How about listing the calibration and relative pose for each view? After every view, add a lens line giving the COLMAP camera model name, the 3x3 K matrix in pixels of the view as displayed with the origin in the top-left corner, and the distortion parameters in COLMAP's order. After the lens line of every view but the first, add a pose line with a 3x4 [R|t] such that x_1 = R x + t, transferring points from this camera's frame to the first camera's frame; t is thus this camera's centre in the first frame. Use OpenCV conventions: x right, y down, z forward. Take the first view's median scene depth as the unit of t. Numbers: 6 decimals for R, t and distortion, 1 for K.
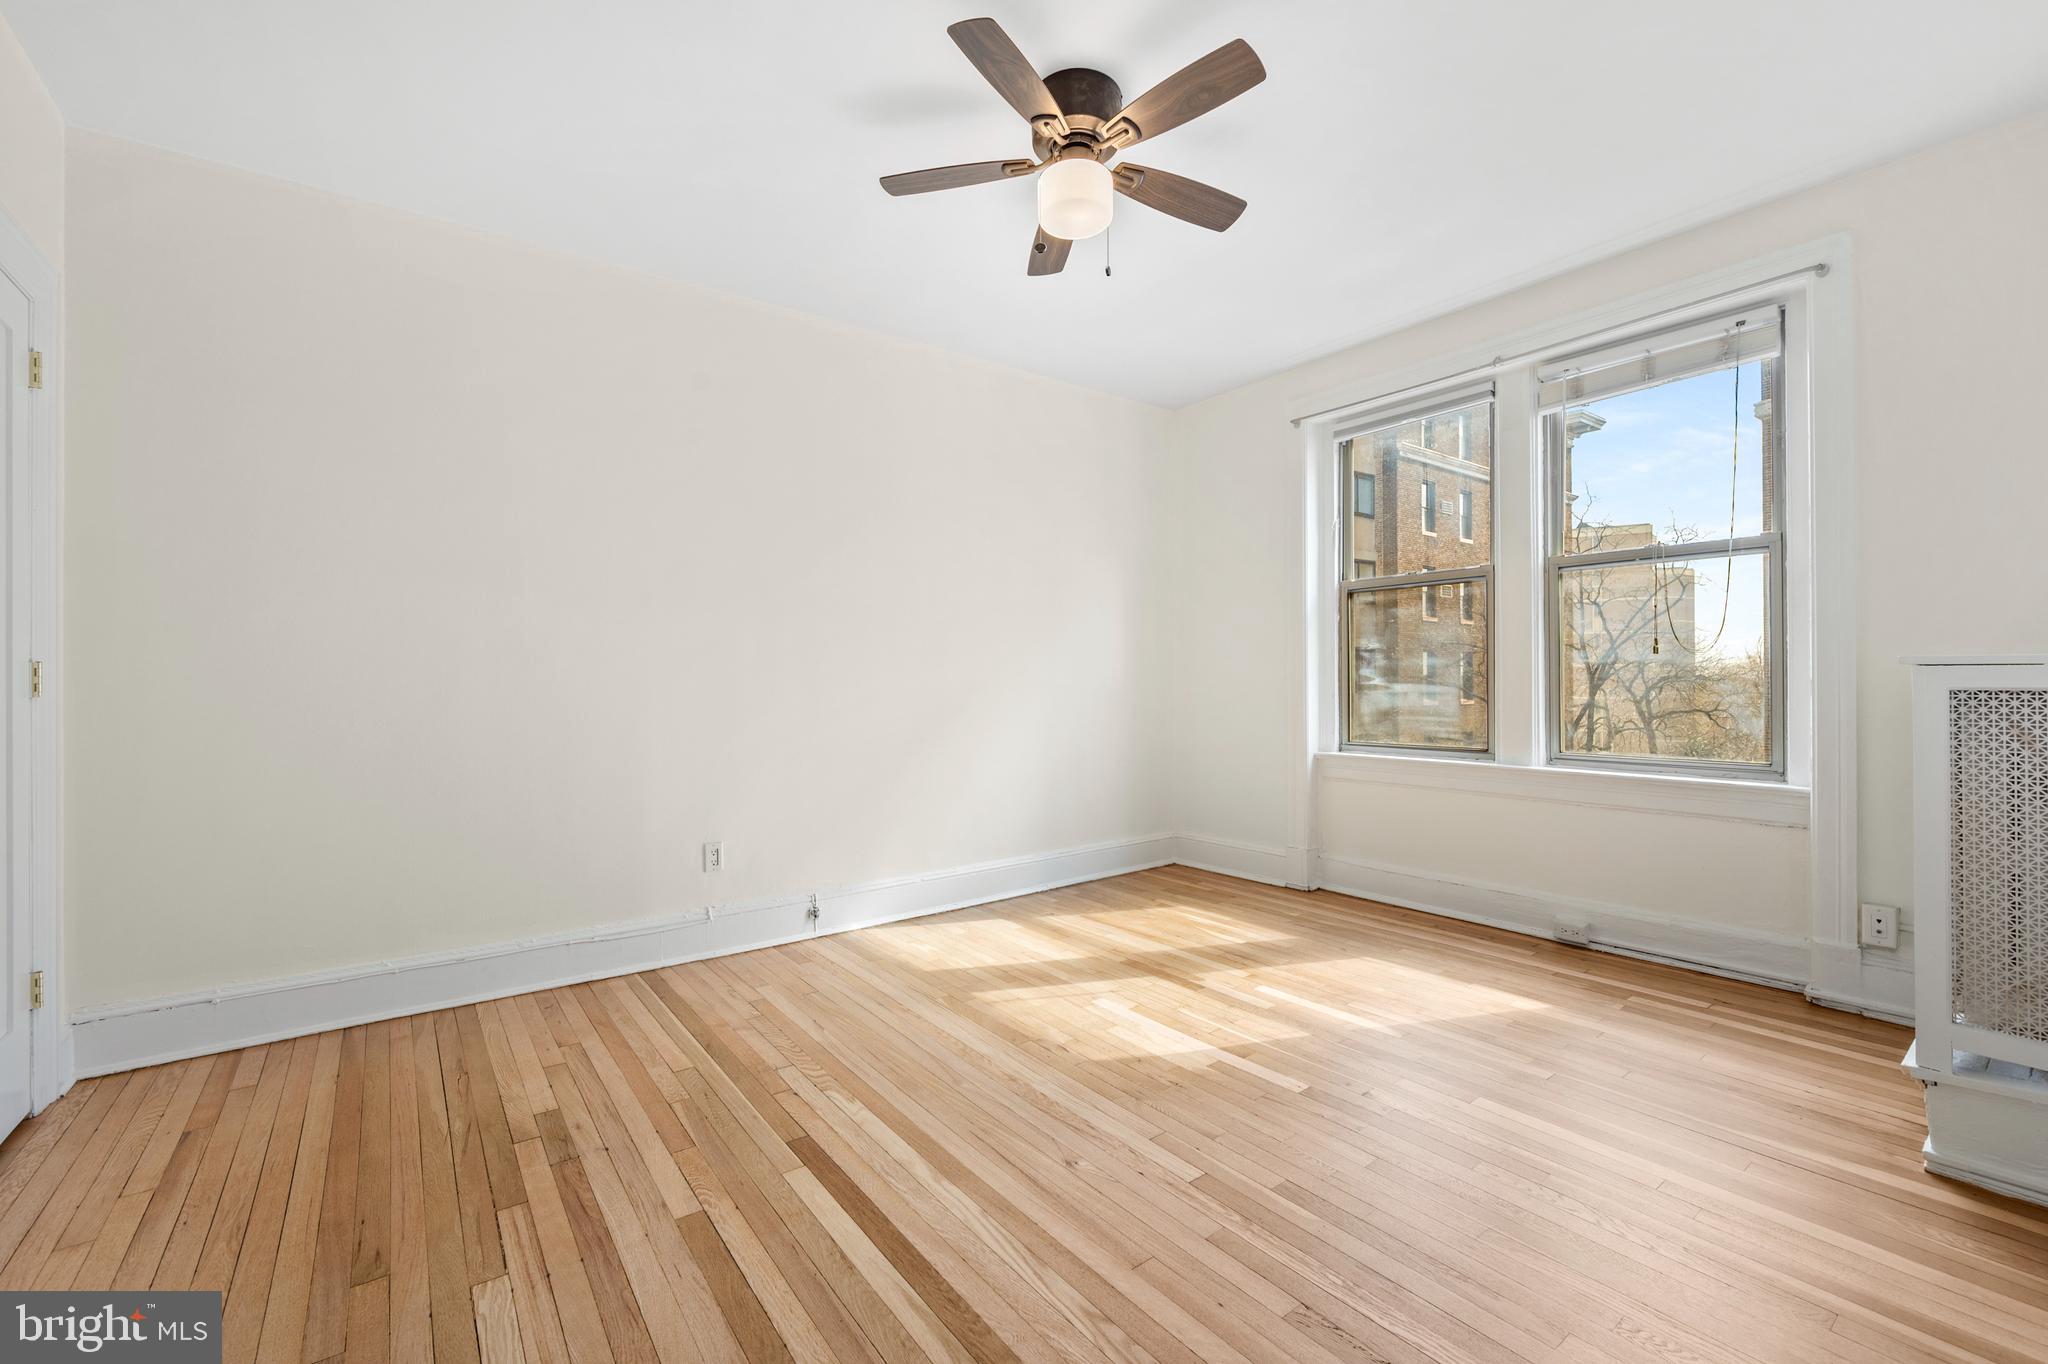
lens RADIAL K [[847.6, 0, 1023.3], [0, 847.6, 684.9], [0, 0, 1]] dist [-0.006527, 0.001941]
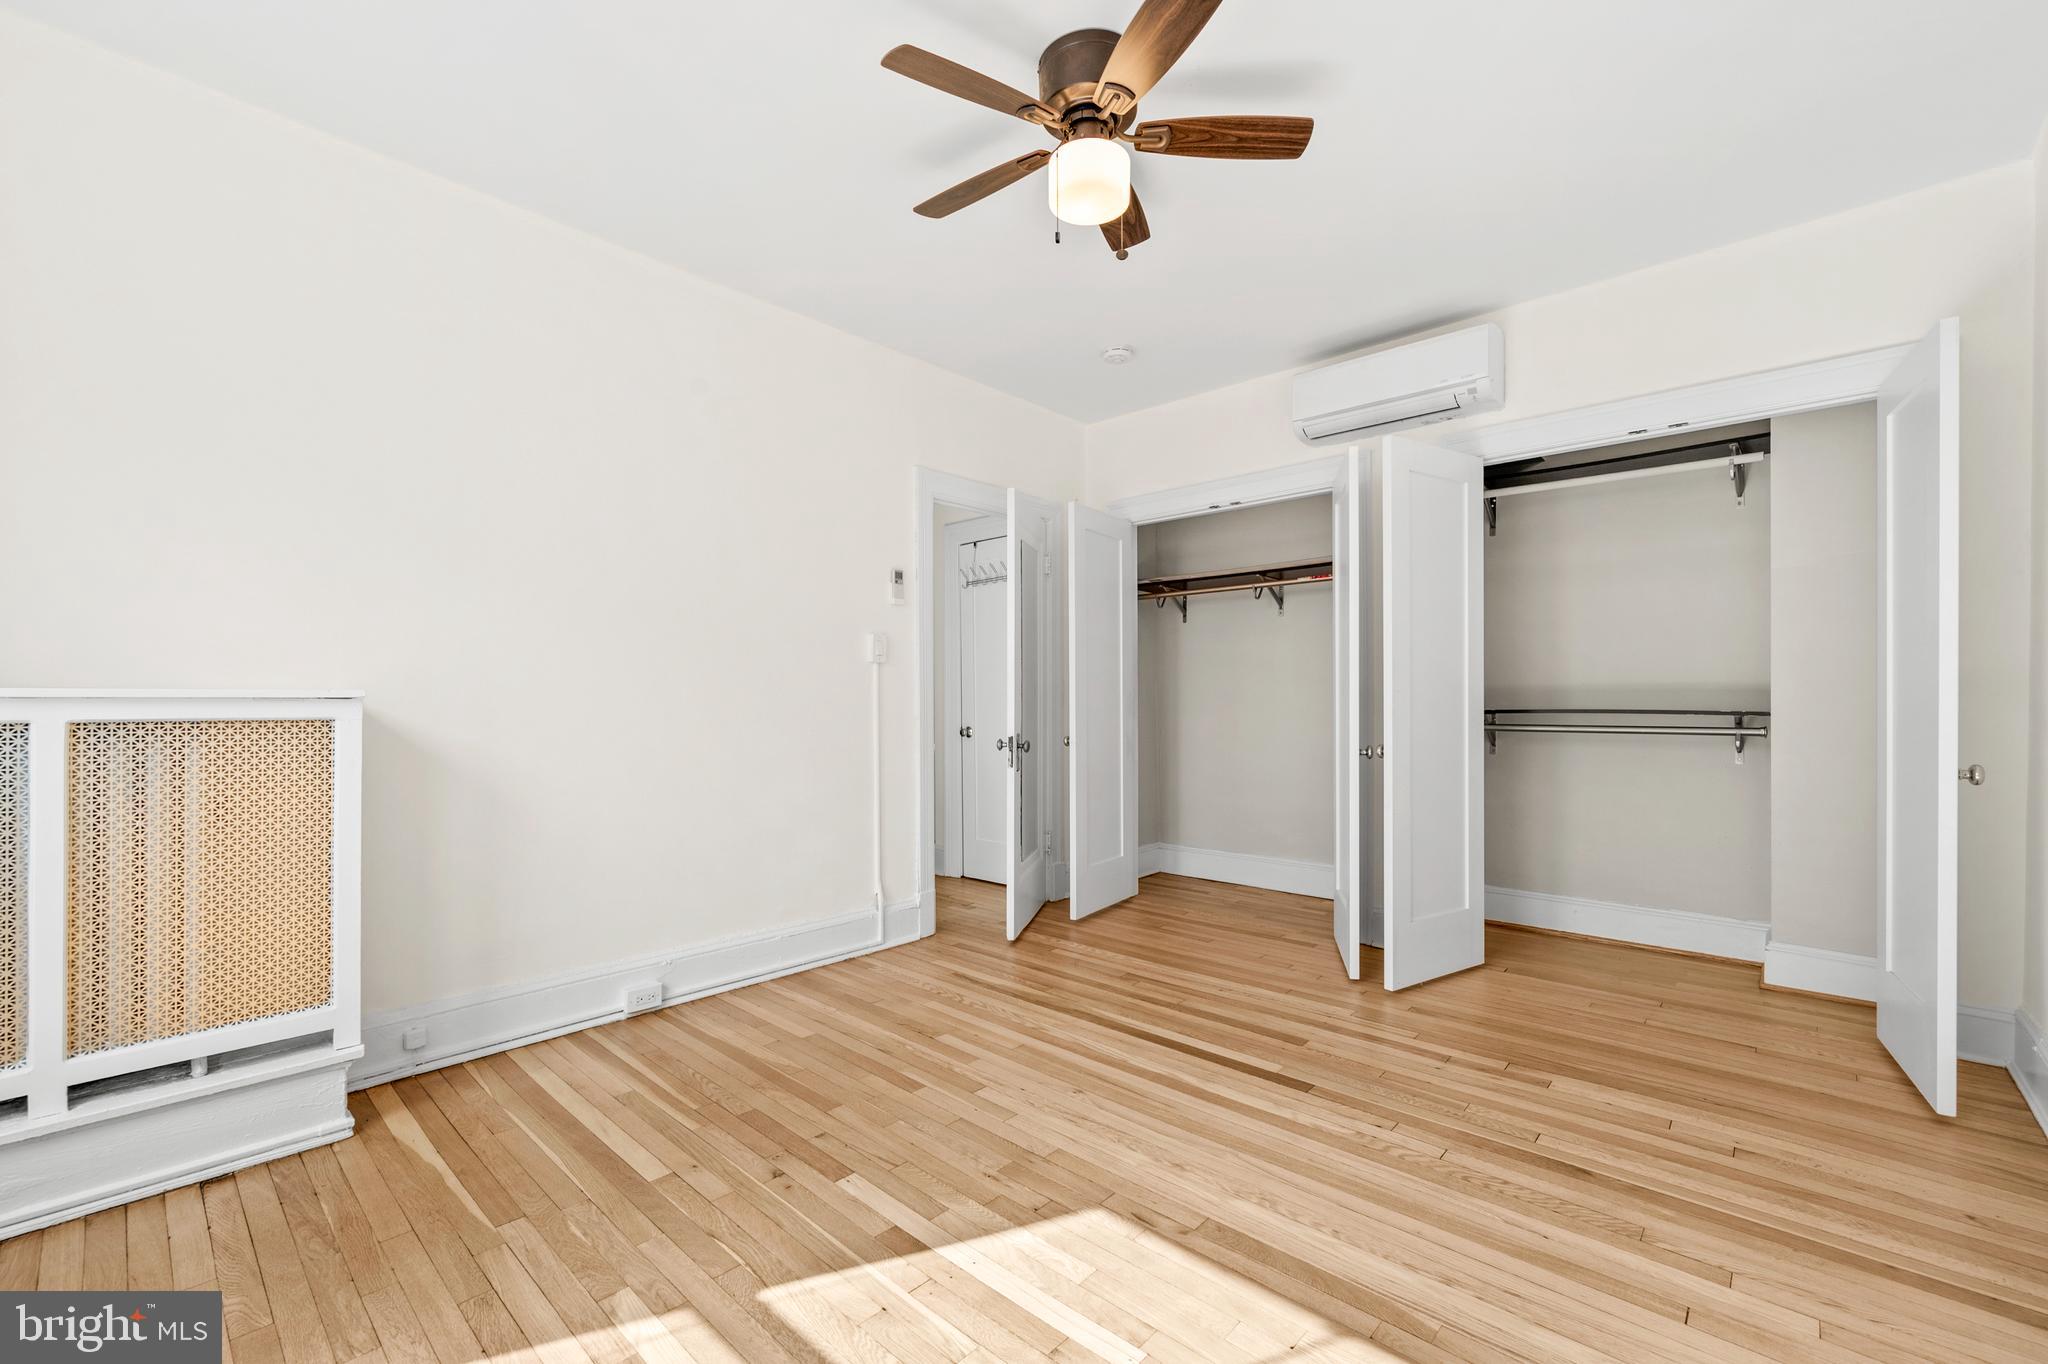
lens RADIAL K [[847.6, 0, 1025.5], [0, 847.6, 691.5], [0, 0, 1]] dist [-0.006527, 0.001941]
pose [[-0.983237, 0.009852, -0.182067, 0.309300], [0.010940, 0.999928, -0.004977, -0.017399], [0.182005, -0.006885, -0.983273, 1.927861]]
